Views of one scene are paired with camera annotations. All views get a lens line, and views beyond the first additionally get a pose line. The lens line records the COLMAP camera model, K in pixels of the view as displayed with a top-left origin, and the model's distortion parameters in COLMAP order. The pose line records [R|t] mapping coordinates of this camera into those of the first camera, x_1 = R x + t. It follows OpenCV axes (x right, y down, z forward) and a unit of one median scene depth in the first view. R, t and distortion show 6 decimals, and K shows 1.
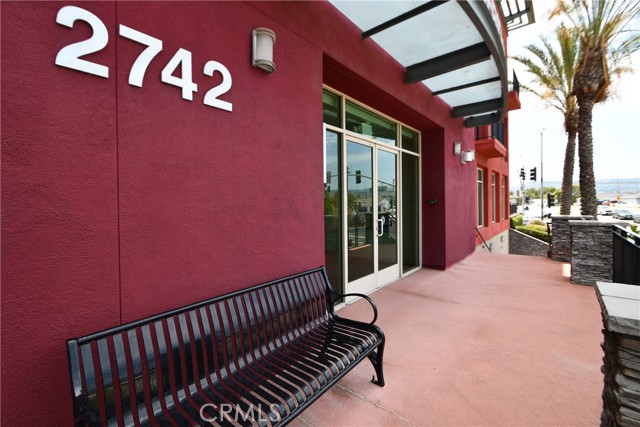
lens RADIAL K [[281.2, 0, 314.8], [0, 281.2, 206.5], [0, 0, 1]] dist [0.012450, -0.013140]
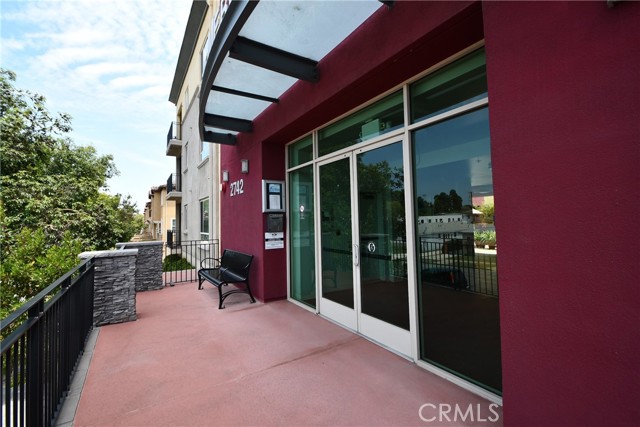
lens RADIAL K [[281.2, 0, 314.8], [0, 281.2, 206.5], [0, 0, 1]] dist [0.012450, -0.013140]
pose [[-0.290596, -0.031225, -0.956336, 1.107828], [0.009706, 0.999320, -0.035578, -0.035566], [0.956797, -0.019621, -0.290095, 1.221917]]
